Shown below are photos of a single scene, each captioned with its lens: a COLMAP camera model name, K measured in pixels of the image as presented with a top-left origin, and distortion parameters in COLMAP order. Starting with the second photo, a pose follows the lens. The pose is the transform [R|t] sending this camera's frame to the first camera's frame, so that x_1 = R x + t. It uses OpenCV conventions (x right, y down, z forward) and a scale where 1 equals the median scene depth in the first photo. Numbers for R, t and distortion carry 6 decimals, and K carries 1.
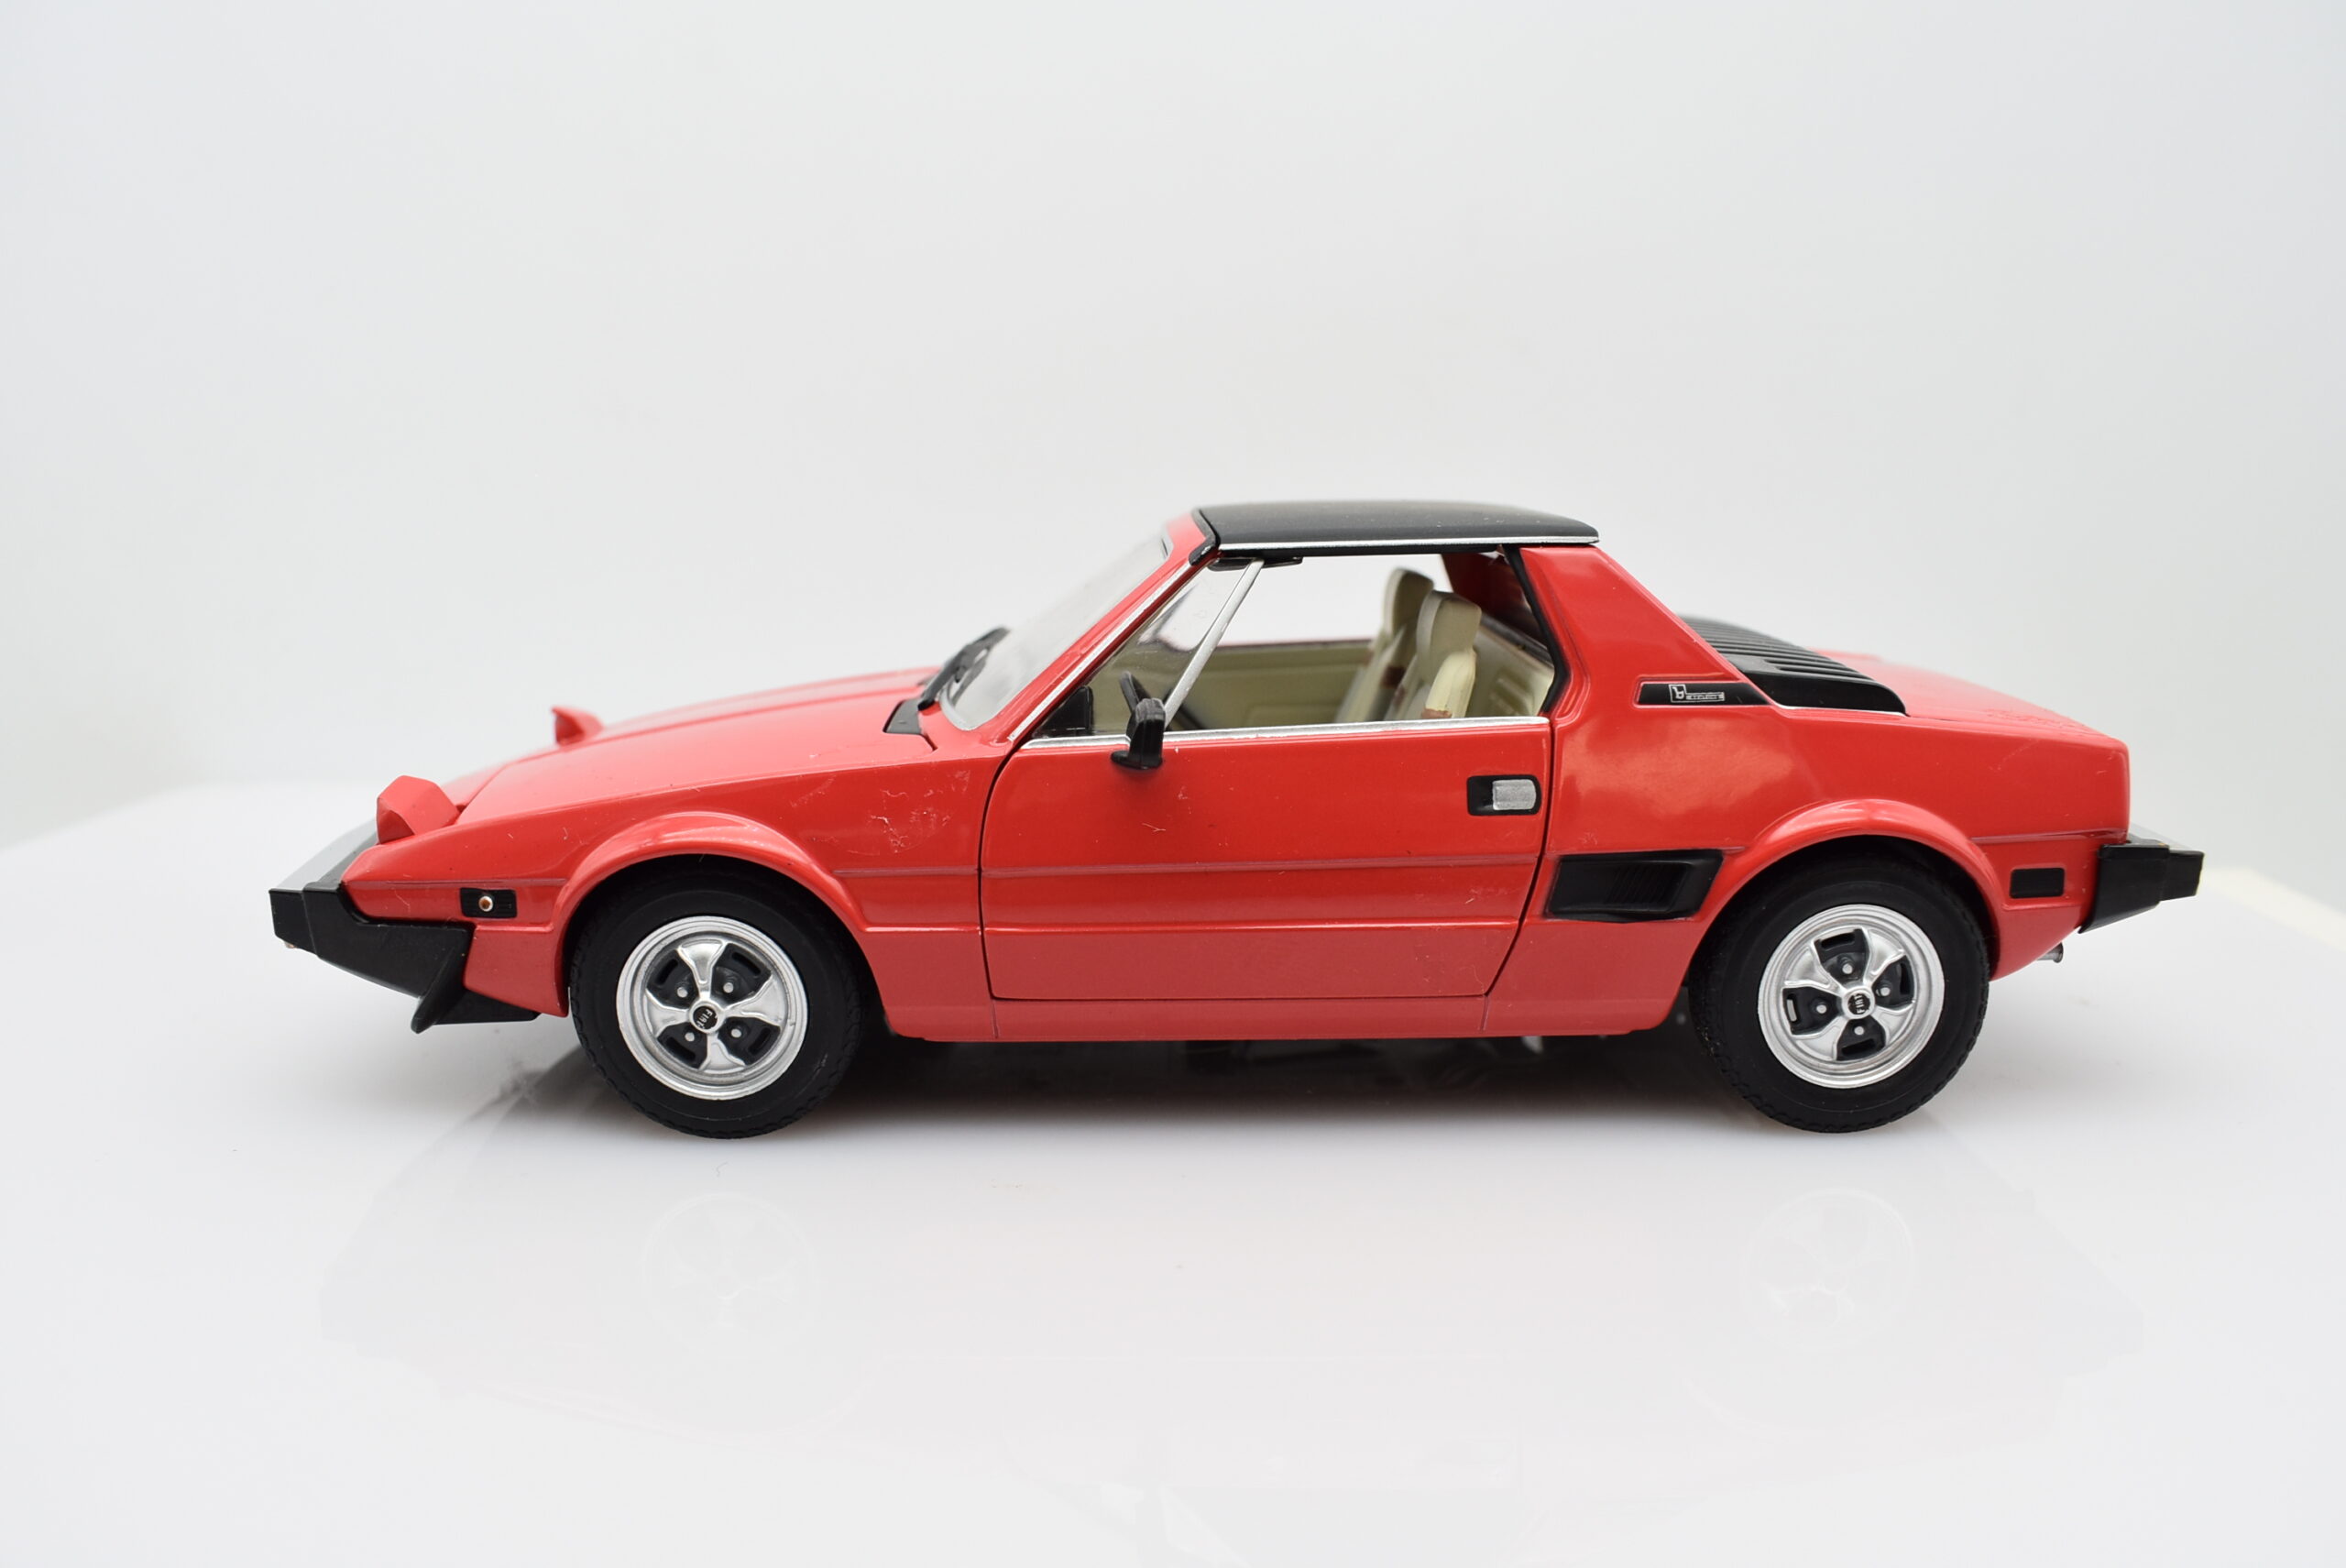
lens RADIAL K [[1795.5, 0, 1177.5], [0, 1795.5, 754.6], [0, 0, 1]] dist [-0.109099, -0.001618]
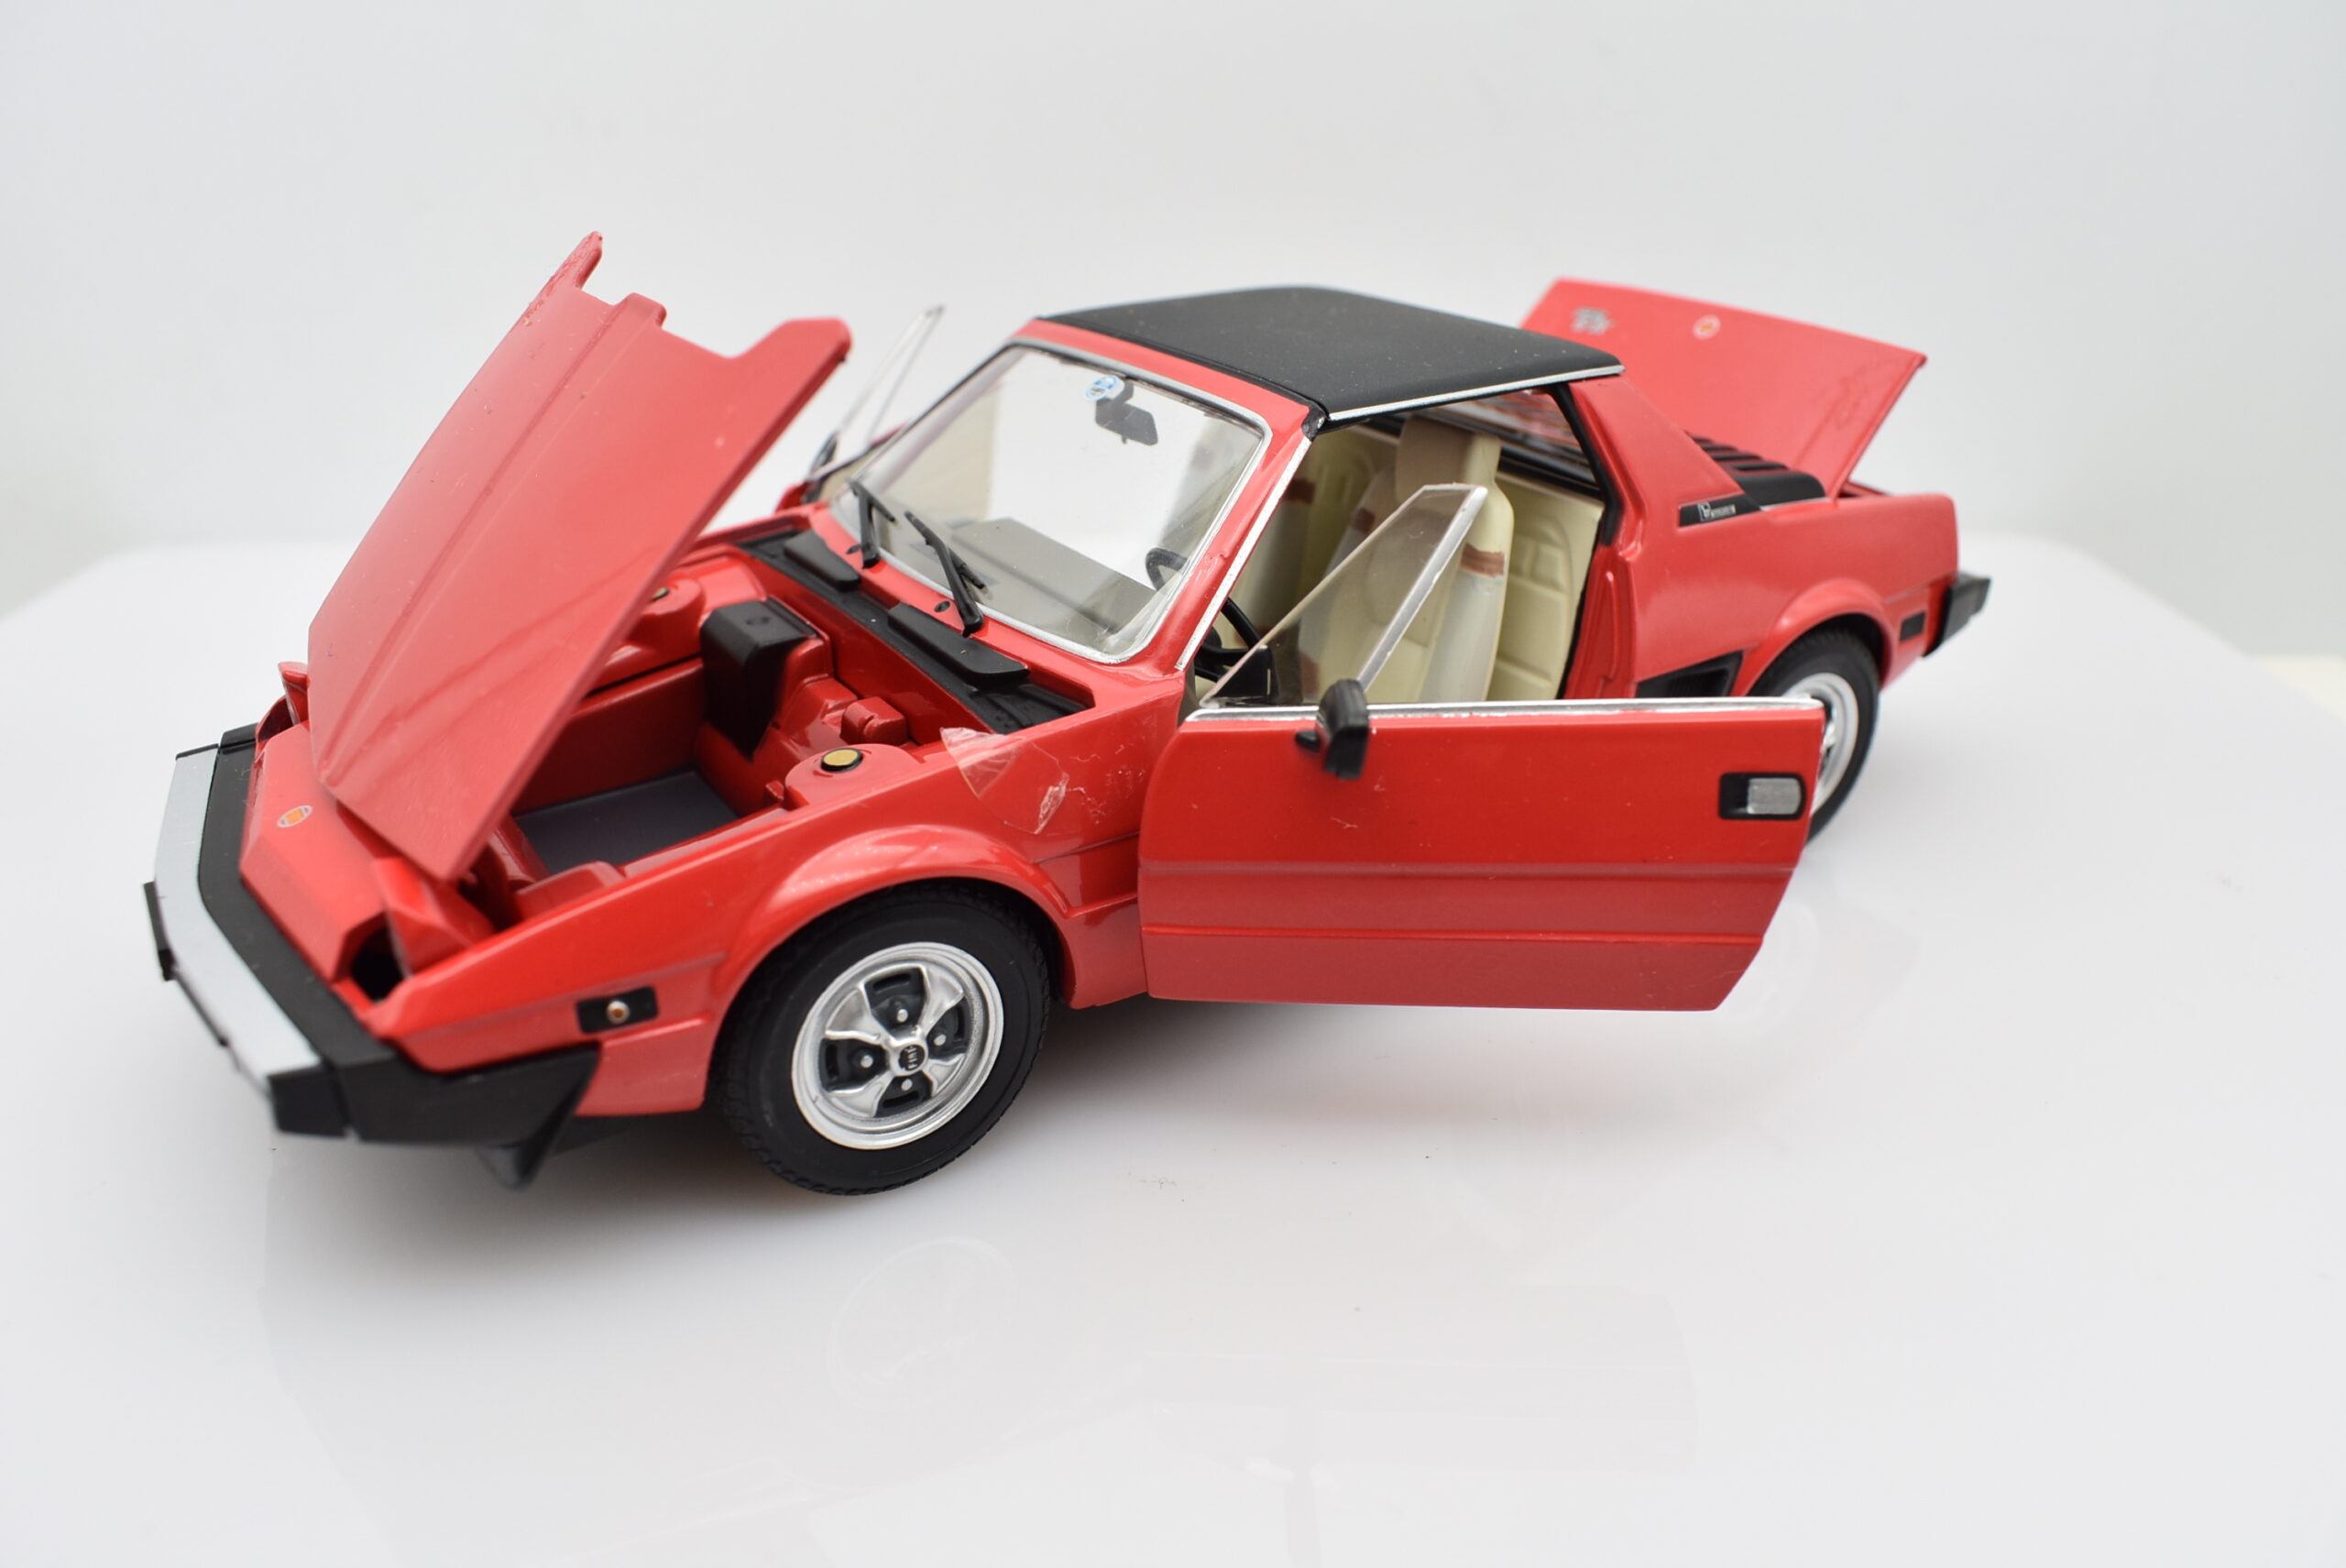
lens RADIAL K [[1795.5, 0, 1177.5], [0, 1795.5, 754.6], [0, 0, 1]] dist [-0.109099, -0.001618]
pose [[0.842755, -0.208874, 0.496121, -0.536724], [0.099643, 0.966253, 0.237544, -0.175878], [-0.528995, -0.150757, 0.835127, 0.253580]]
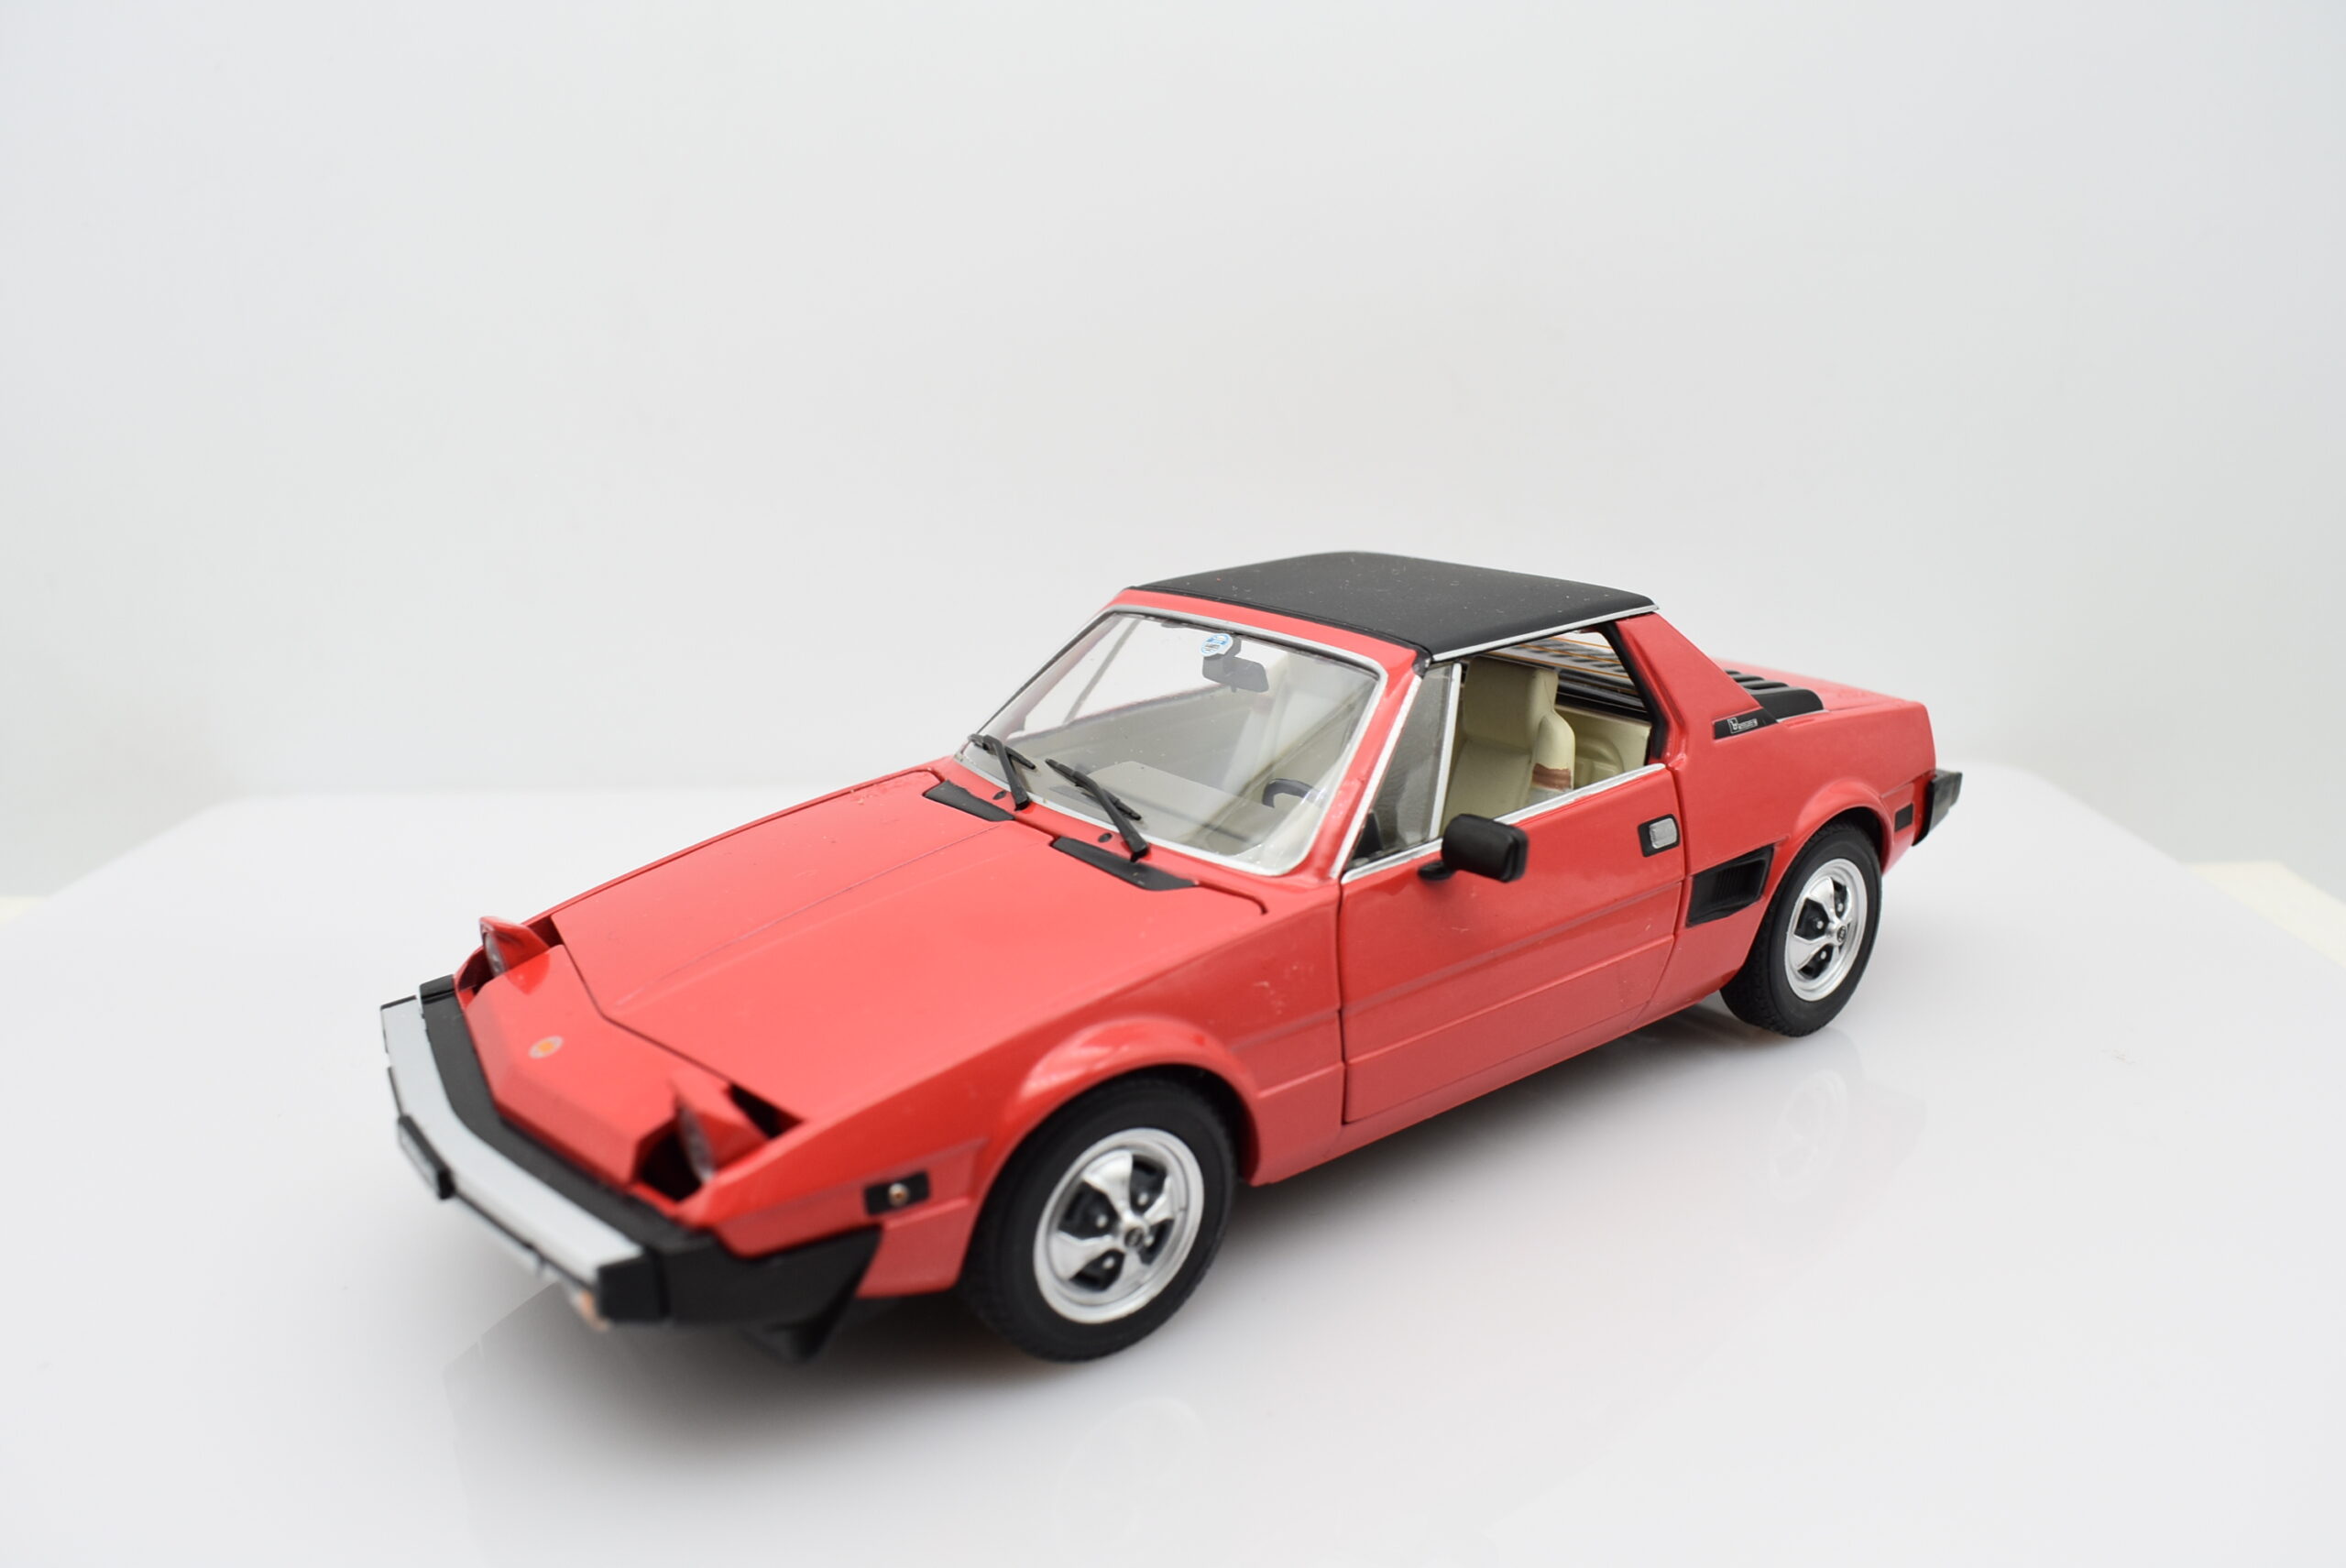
lens RADIAL K [[1795.5, 0, 1177.5], [0, 1795.5, 754.6], [0, 0, 1]] dist [-0.109099, -0.001618]
pose [[0.799114, -0.171872, 0.576087, -0.733426], [0.140587, 0.985117, 0.098890, -0.188709], [-0.584510, 0.001966, 0.811384, 0.221108]]
